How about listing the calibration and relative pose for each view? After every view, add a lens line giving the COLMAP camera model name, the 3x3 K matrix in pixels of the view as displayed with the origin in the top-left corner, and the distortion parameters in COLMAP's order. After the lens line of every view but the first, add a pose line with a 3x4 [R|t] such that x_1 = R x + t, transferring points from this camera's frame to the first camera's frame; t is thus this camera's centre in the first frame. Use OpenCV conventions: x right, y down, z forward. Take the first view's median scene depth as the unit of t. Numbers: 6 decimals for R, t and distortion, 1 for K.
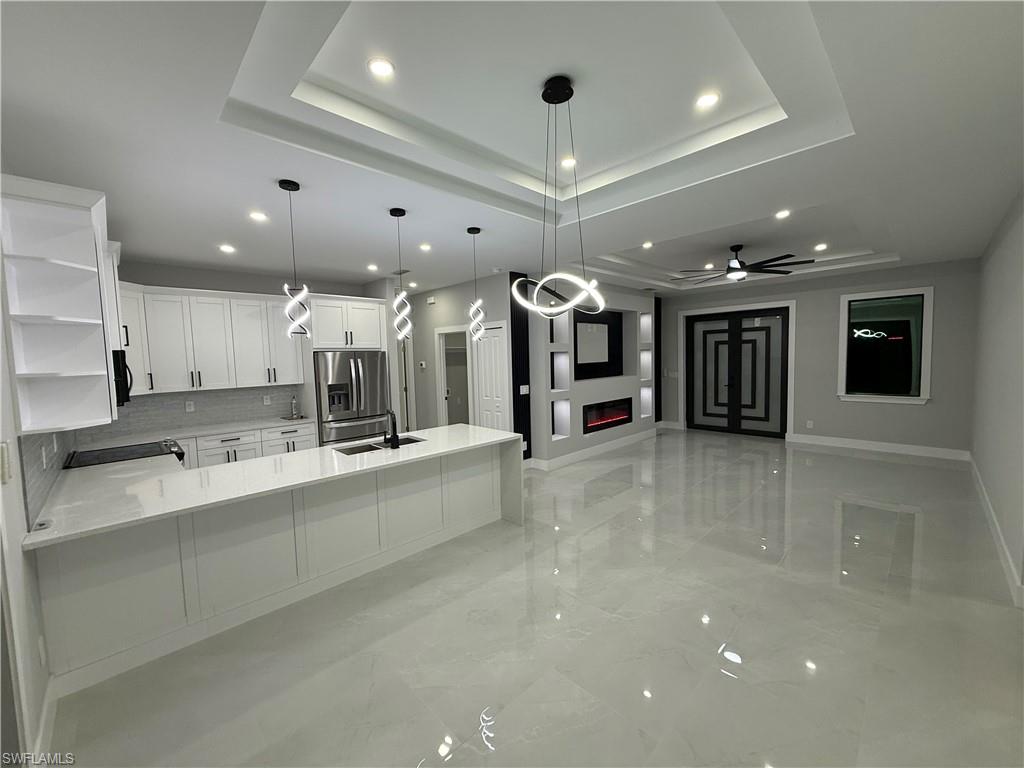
lens RADIAL K [[406.1, 0, 510.7], [0, 406.1, 377.5], [0, 0, 1]] dist [0.001760, 0.000148]
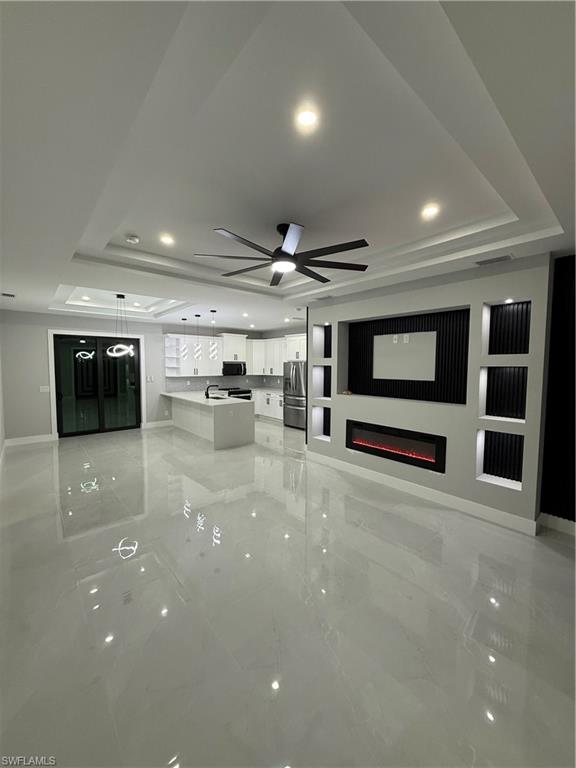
lens RADIAL K [[304.6, 0, 289.7], [0, 304.6, 381.8], [0, 0, 1]] dist [0.001760, 0.000148]
pose [[-0.046773, 0.083061, -0.995446, 1.060659], [-0.064413, 0.994212, 0.085984, -0.090832], [0.996827, 0.068141, -0.041152, 1.001078]]
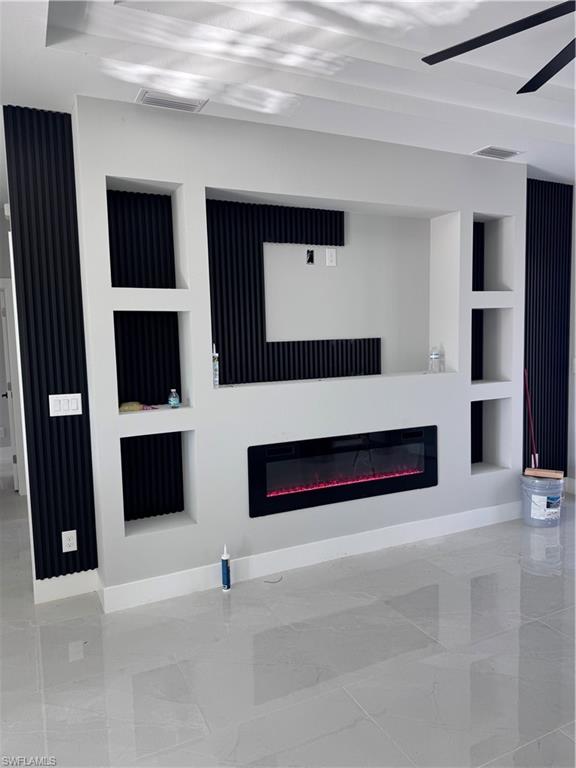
lens RADIAL K [[551.2, 0, 290.1], [0, 551.2, 384.3], [0, 0, 1]] dist [0.009984, -0.001598]
pose [[0.949637, 0.026375, -0.312239, 0.435428], [-0.015883, 0.999222, 0.036097, -0.013955], [0.312948, -0.029320, 0.949317, 0.571057]]
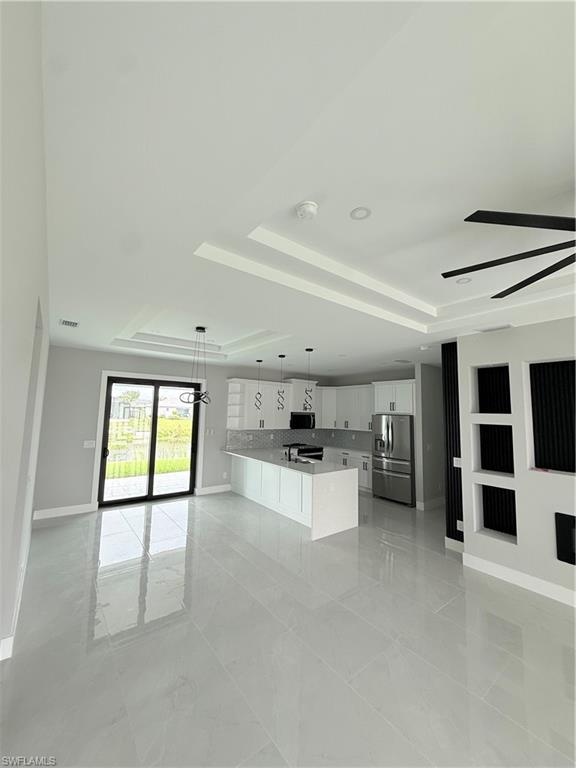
lens RADIAL K [[304.6, 0, 289.3], [0, 304.6, 383.6], [0, 0, 1]] dist [0.001760, 0.000148]
pose [[-0.106311, -0.069057, -0.991932, 0.808683], [-0.080454, 0.994912, -0.060642, -0.079398], [0.991073, 0.073358, -0.111326, 0.705977]]
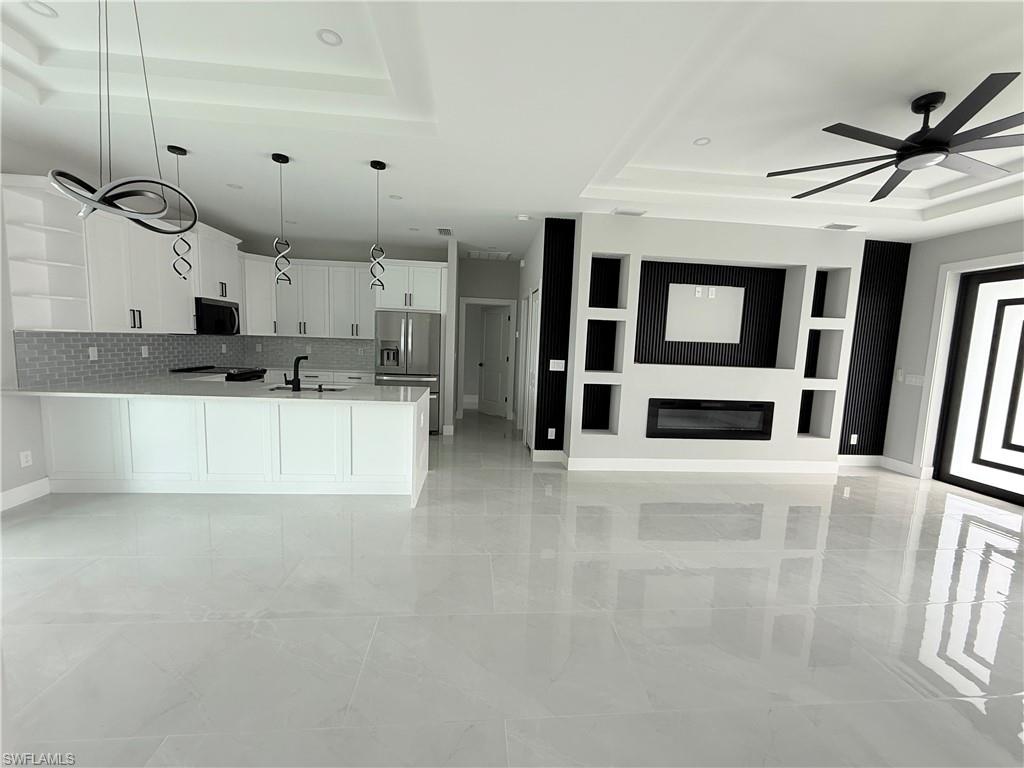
lens RADIAL K [[406.1, 0, 509.2], [0, 406.1, 381.3], [0, 0, 1]] dist [0.001760, 0.000148]
pose [[0.775341, 0.118937, -0.620242, 0.484877], [-0.096473, 0.992885, 0.069798, 0.015667], [0.624130, 0.005719, 0.781299, 0.320863]]
